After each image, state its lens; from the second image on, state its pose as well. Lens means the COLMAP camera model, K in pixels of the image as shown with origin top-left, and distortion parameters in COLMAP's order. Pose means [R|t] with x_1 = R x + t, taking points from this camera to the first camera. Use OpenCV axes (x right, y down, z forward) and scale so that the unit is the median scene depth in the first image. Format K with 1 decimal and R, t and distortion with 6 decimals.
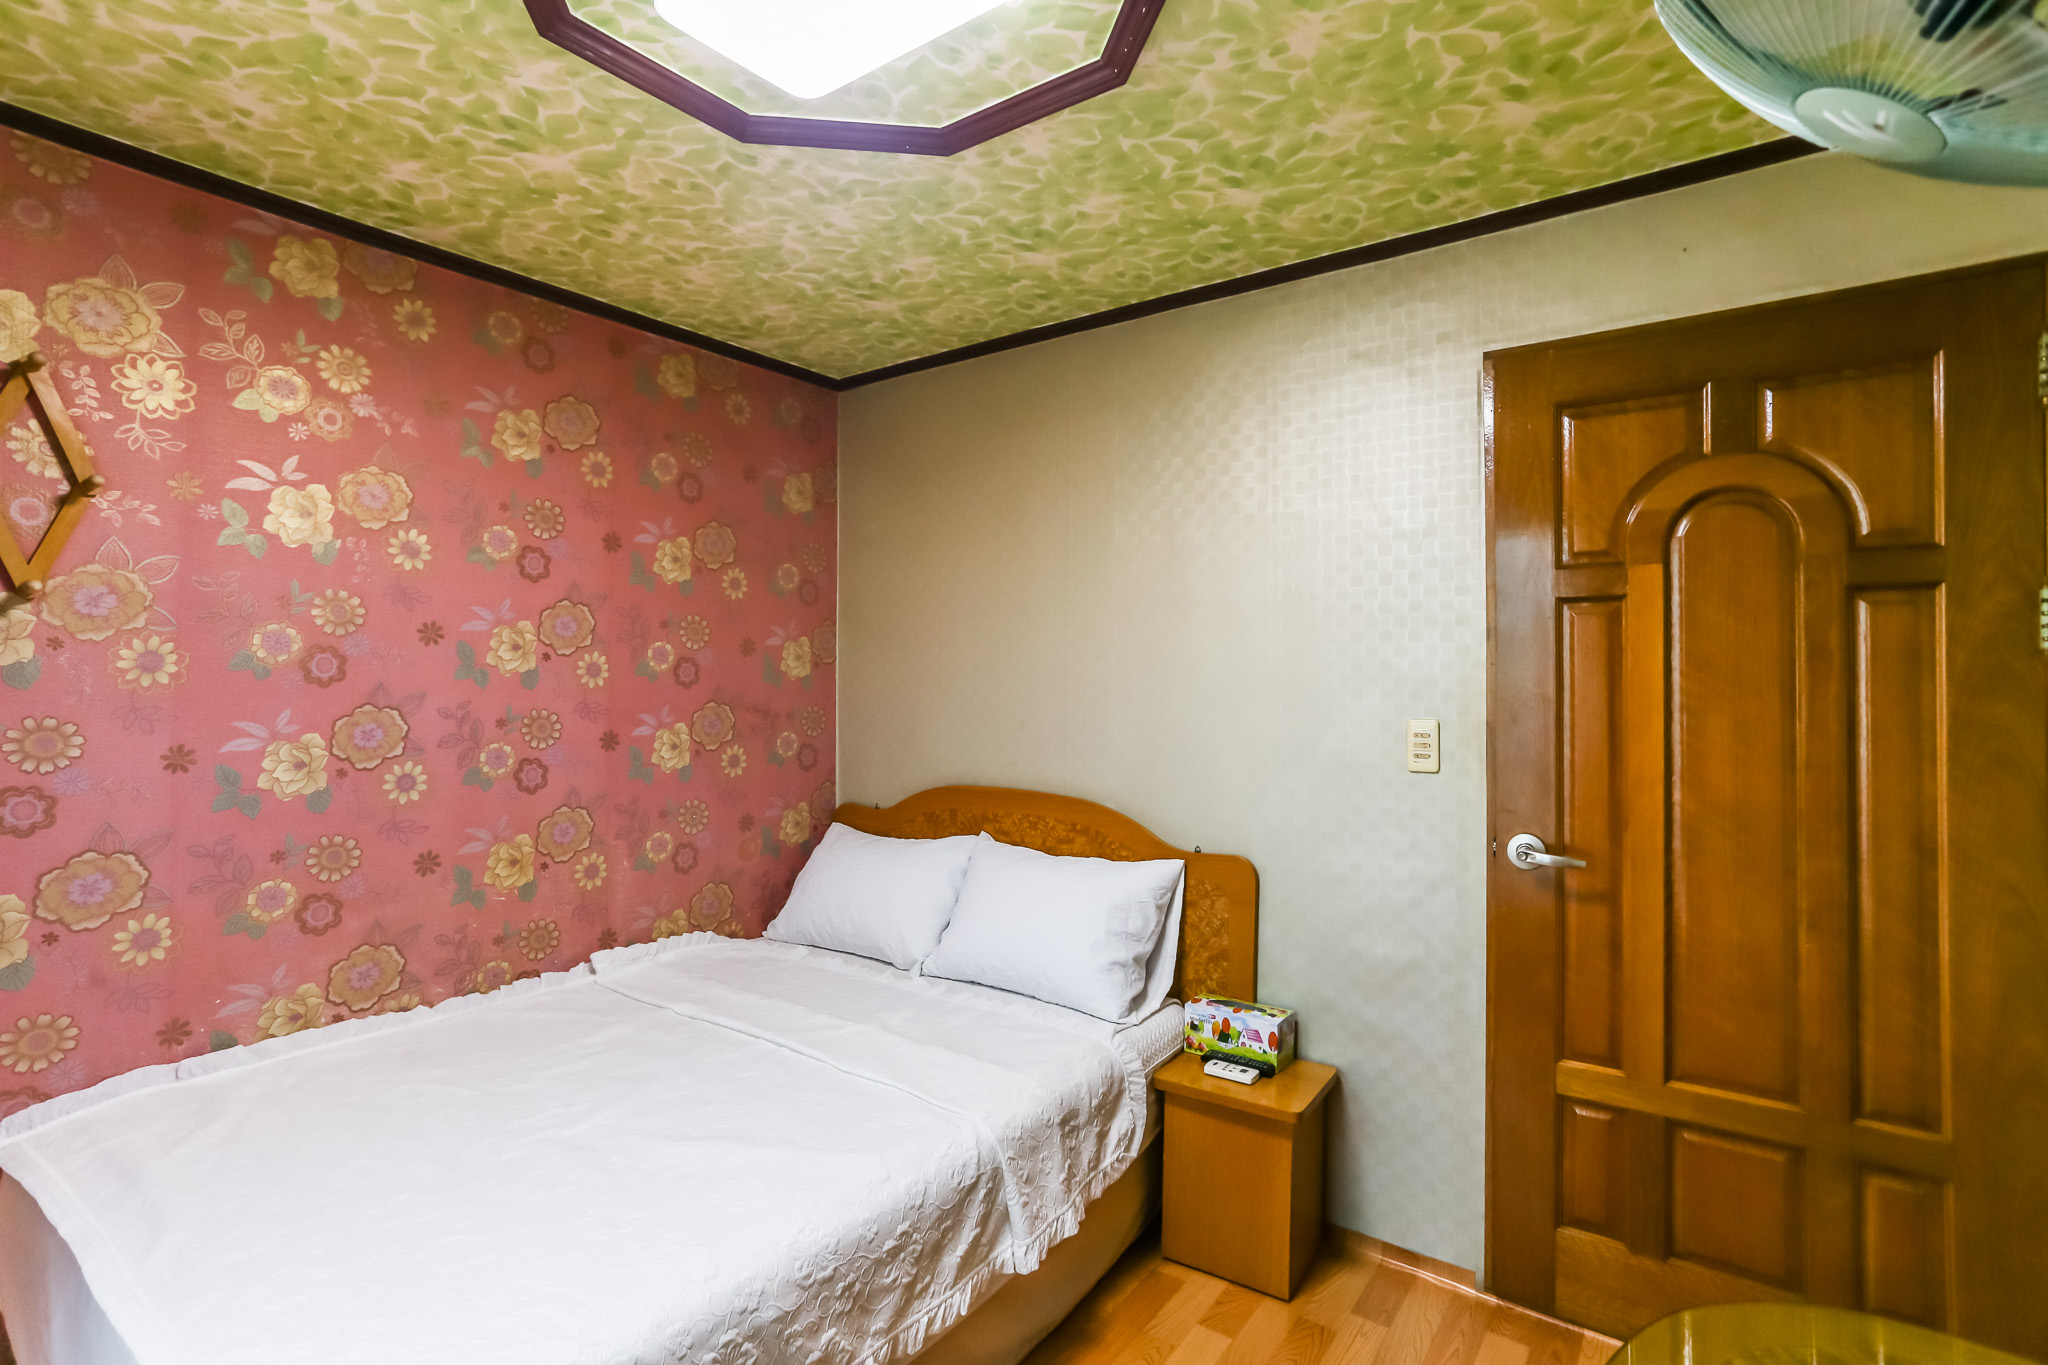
lens RADIAL K [[1018.4, 0, 995.4], [0, 1018.4, 674.0], [0, 0, 1]] dist [-0.057480, 0.042031]
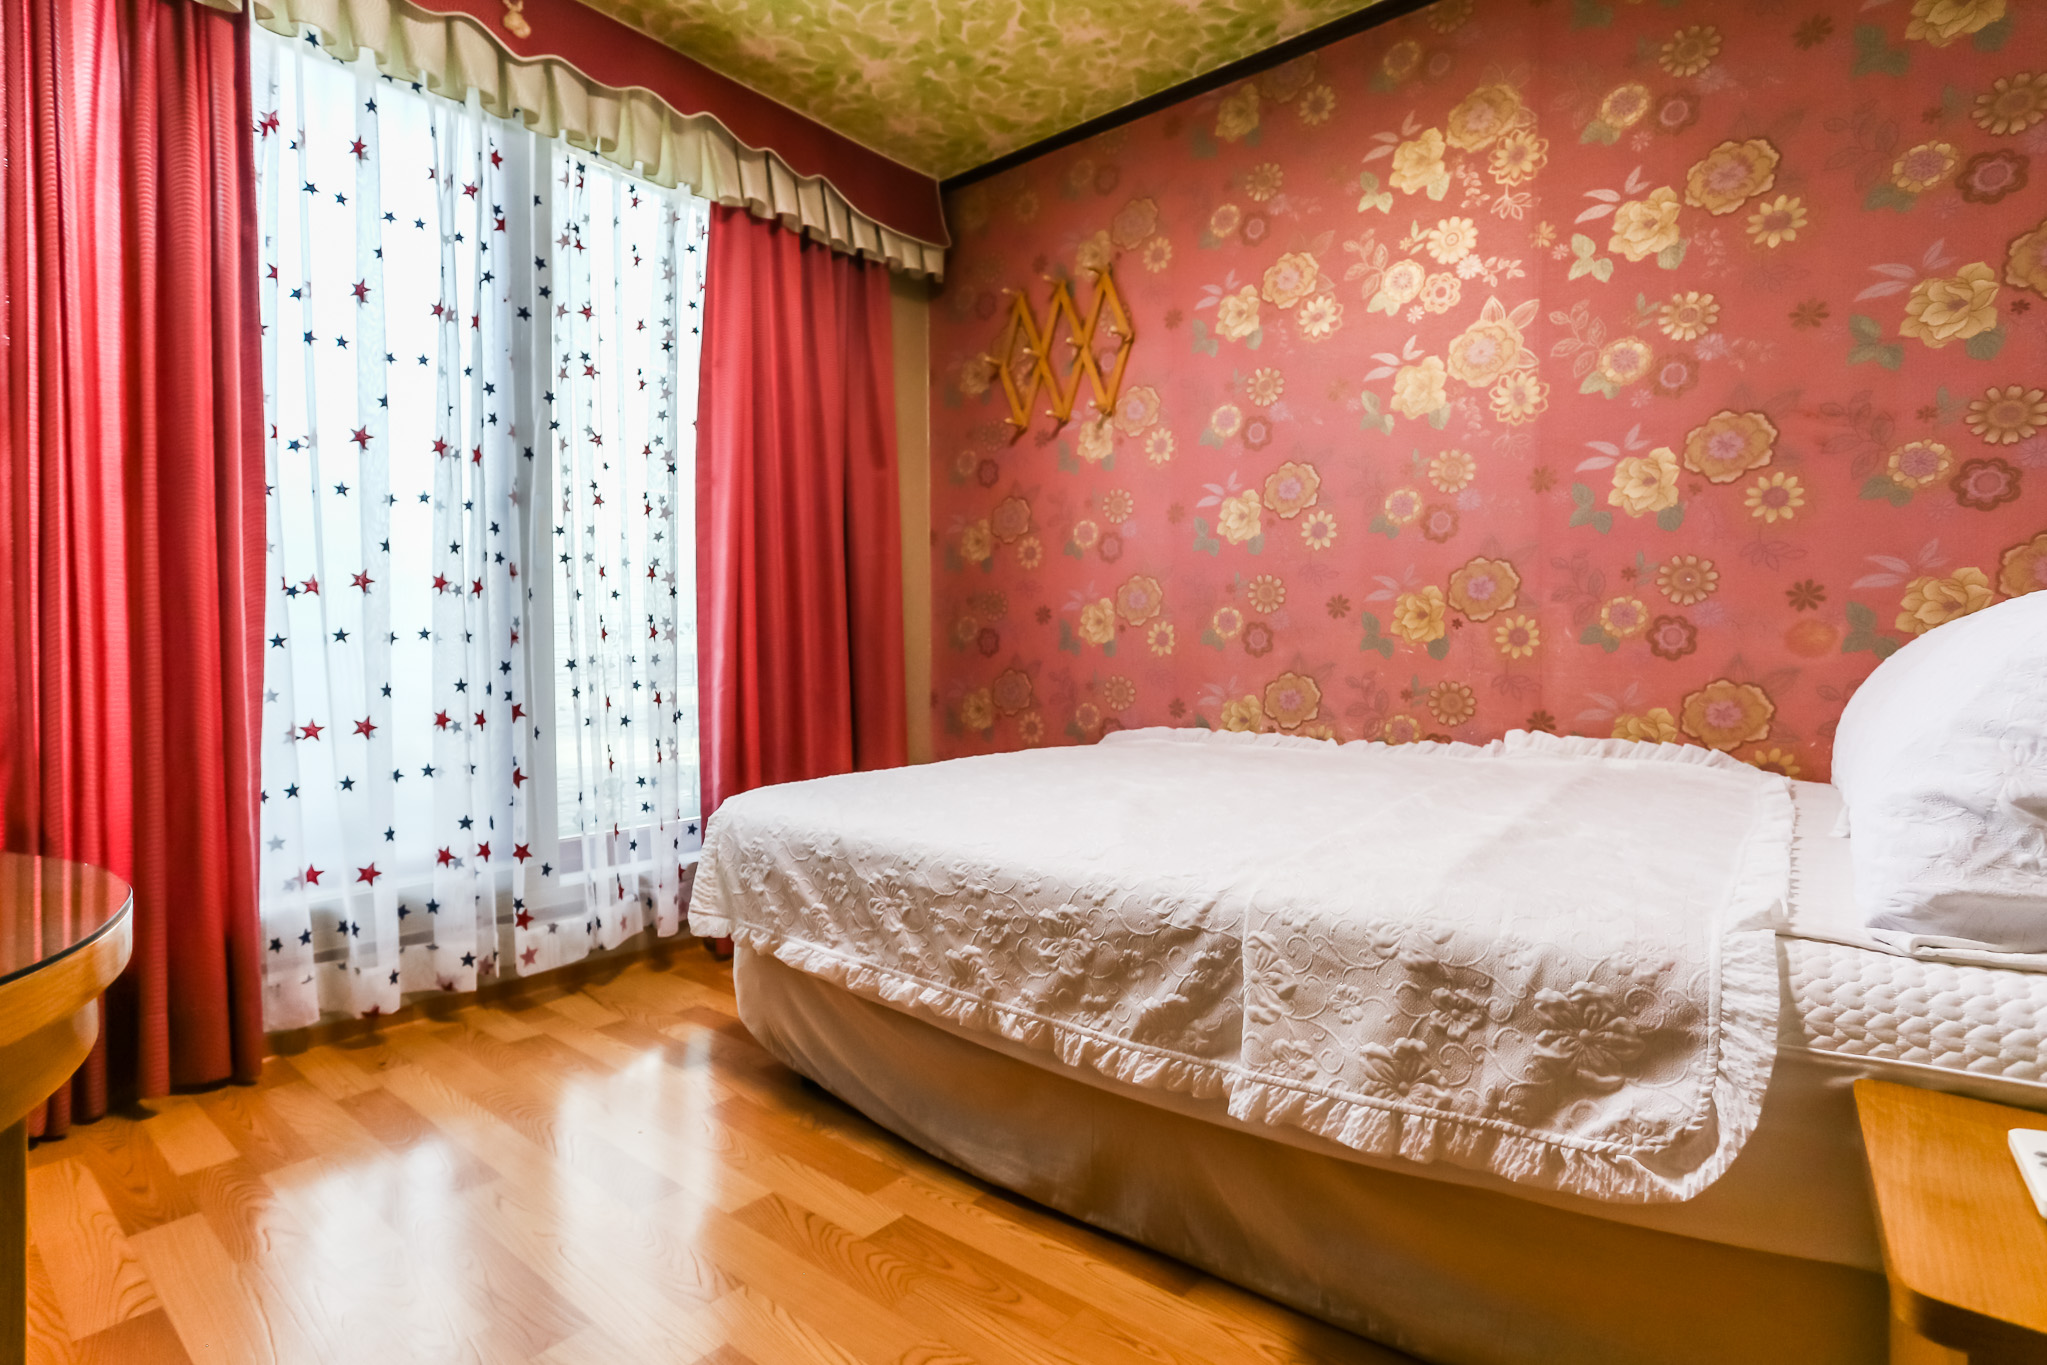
lens RADIAL K [[1017.9, 0, 994.9], [0, 1017.9, 674.0], [0, 0, 1]] dist [-0.057480, 0.042031]
pose [[-0.059383, 0.017178, -0.998087, 0.572840], [0.001326, 0.999852, 0.017129, 0.261264], [0.998234, -0.000306, -0.059397, 0.756349]]
